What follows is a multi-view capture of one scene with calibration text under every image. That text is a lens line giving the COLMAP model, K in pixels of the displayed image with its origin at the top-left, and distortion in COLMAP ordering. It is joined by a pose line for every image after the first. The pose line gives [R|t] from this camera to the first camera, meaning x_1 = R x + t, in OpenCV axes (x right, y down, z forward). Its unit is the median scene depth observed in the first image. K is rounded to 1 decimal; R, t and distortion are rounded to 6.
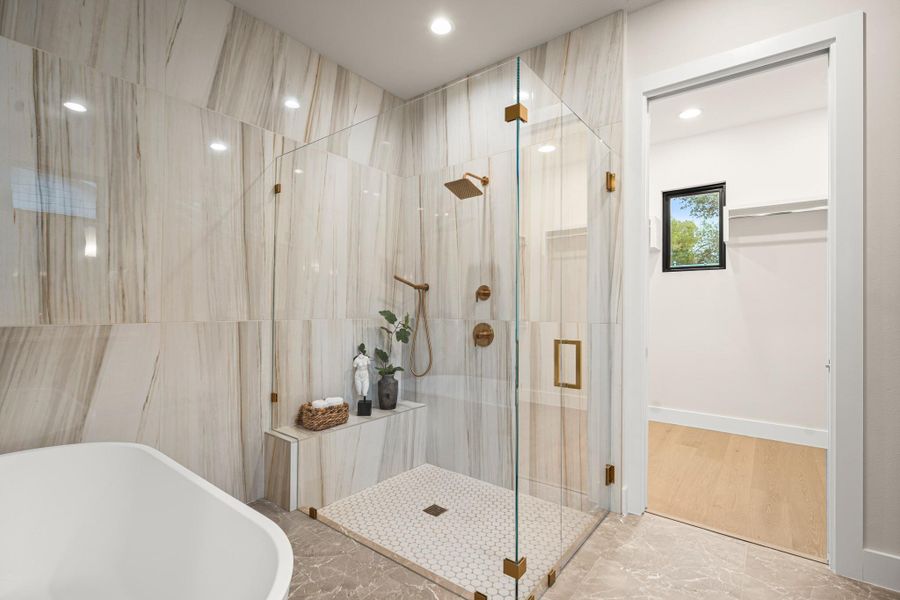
lens RADIAL K [[397.4, 0, 455.7], [0, 397.4, 302.2], [0, 0, 1]] dist [-0.000001, -0.000424]
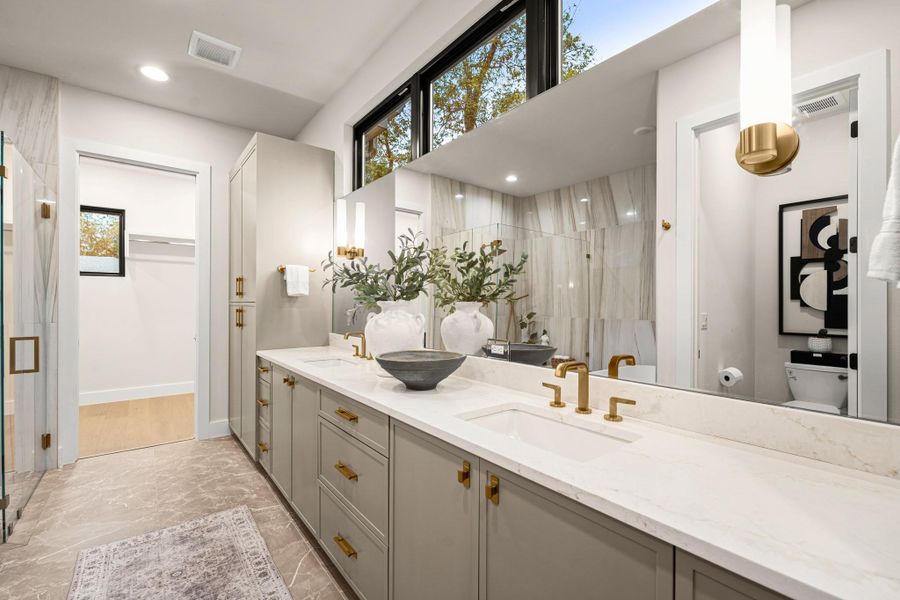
lens RADIAL K [[397.4, 0, 455.7], [0, 397.4, 302.2], [0, 0, 1]] dist [-0.000001, -0.000424]
pose [[0.222650, -0.008101, 0.974865, -0.557463], [-0.011471, 0.999874, 0.010929, -0.041326], [-0.974831, -0.013616, 0.222529, -0.557630]]
